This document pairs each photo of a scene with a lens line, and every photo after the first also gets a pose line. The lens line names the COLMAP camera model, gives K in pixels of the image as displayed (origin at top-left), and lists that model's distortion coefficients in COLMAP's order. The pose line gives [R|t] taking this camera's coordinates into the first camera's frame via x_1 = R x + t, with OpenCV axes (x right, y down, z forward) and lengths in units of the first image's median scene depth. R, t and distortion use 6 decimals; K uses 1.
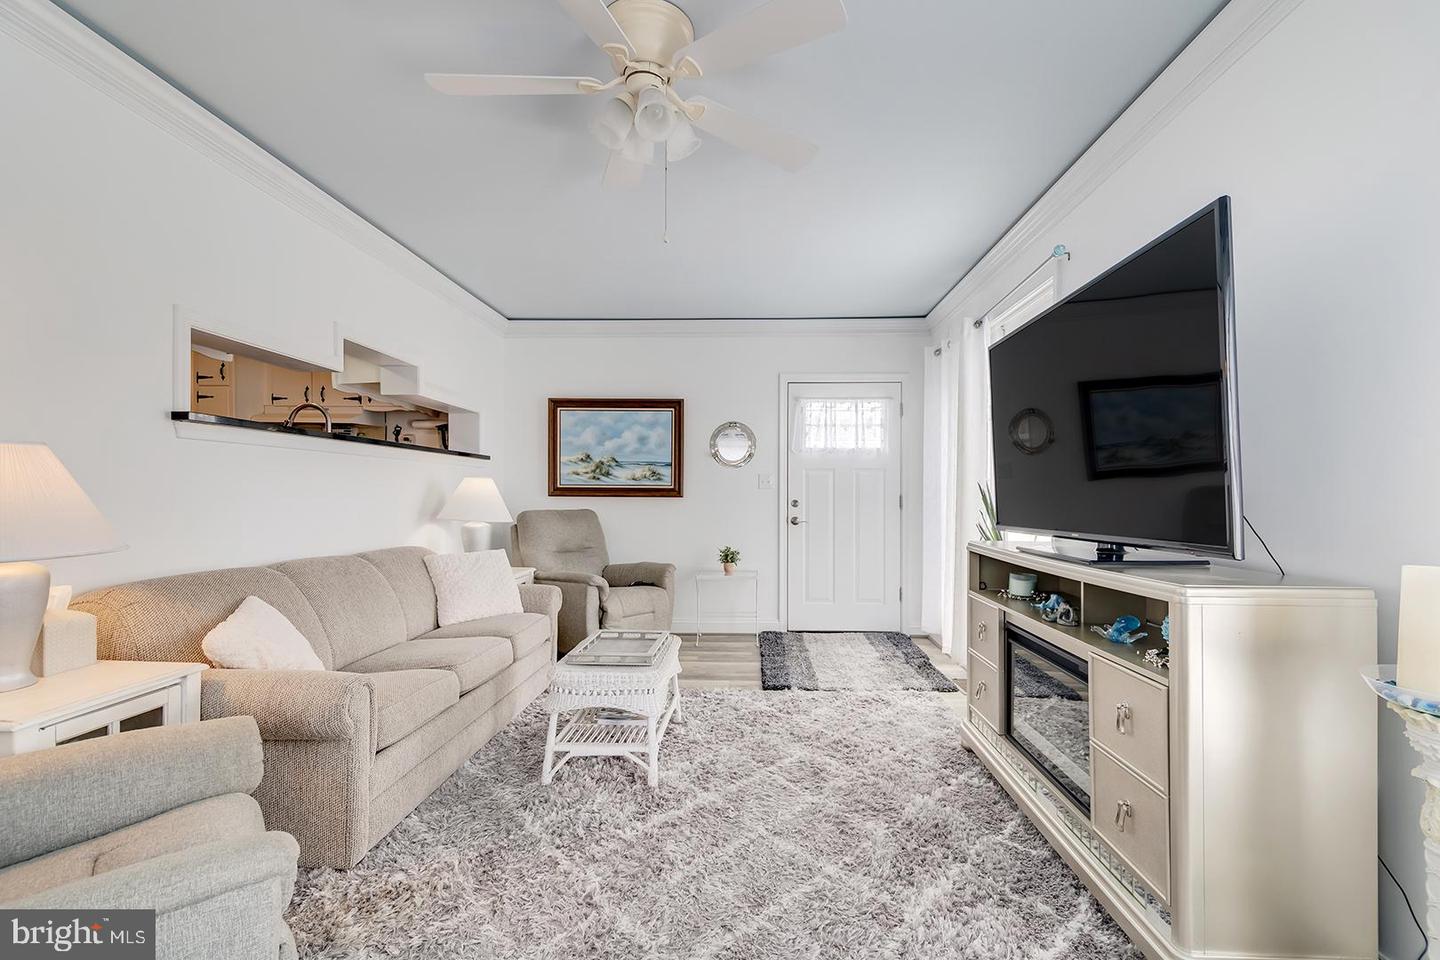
lens RADIAL K [[654.2, 0, 721.8], [0, 654.2, 487.1], [0, 0, 1]] dist [0.027824, -0.000252]
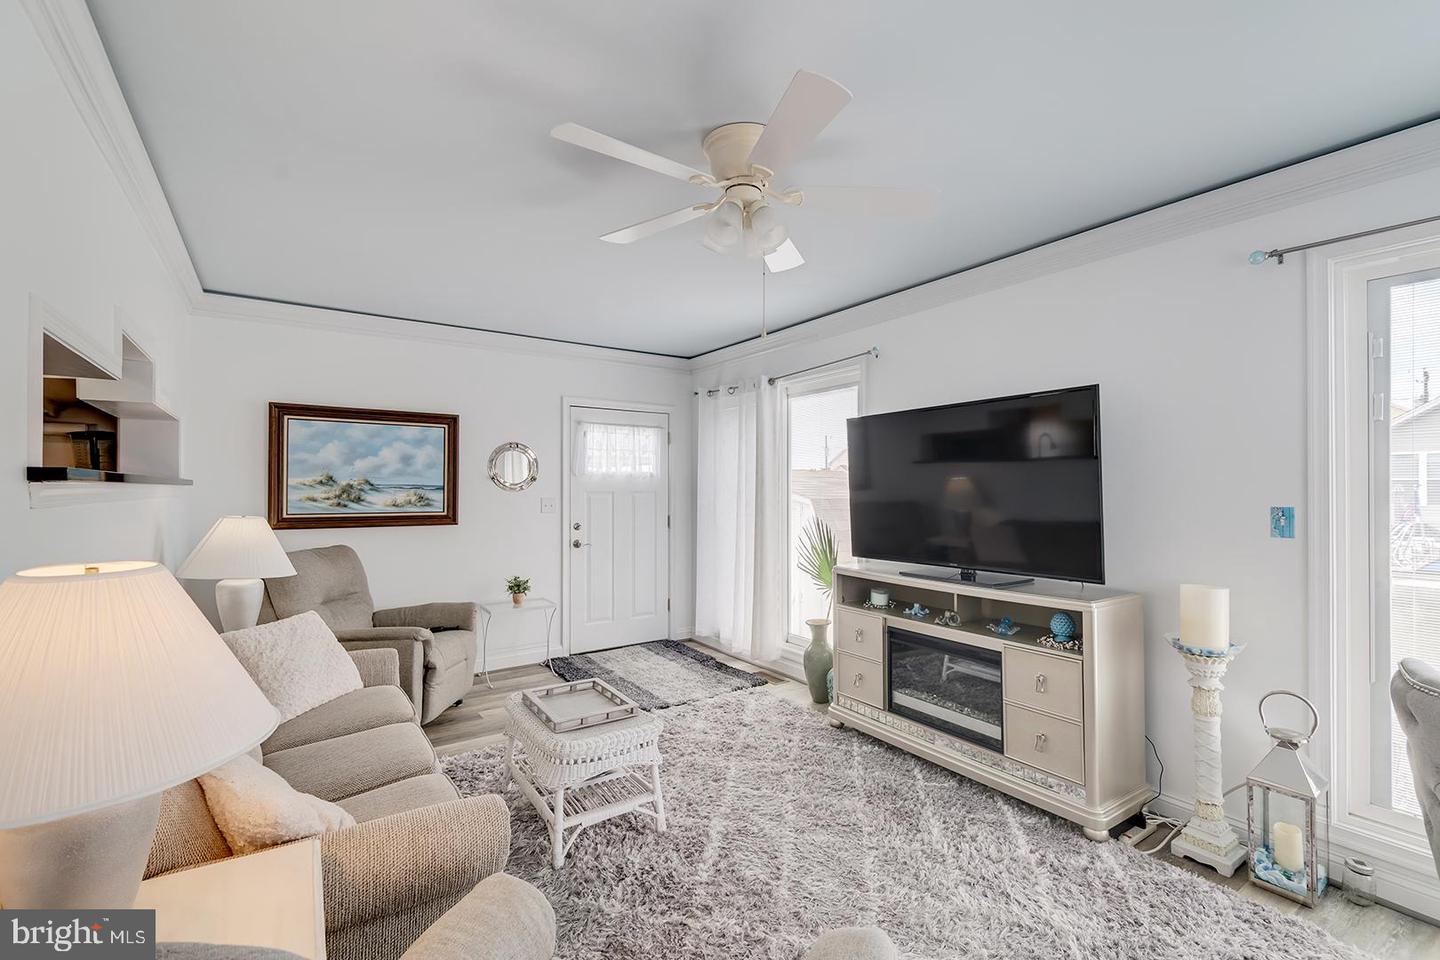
lens RADIAL K [[654.2, 0, 741.4], [0, 654.2, 475.2], [0, 0, 1]] dist [0.027824, -0.000252]
pose [[0.791039, 0.008901, 0.611700, -0.303920], [-0.004462, 0.999951, -0.008780, -0.046090], [-0.611749, 0.004216, 0.791041, 0.046616]]
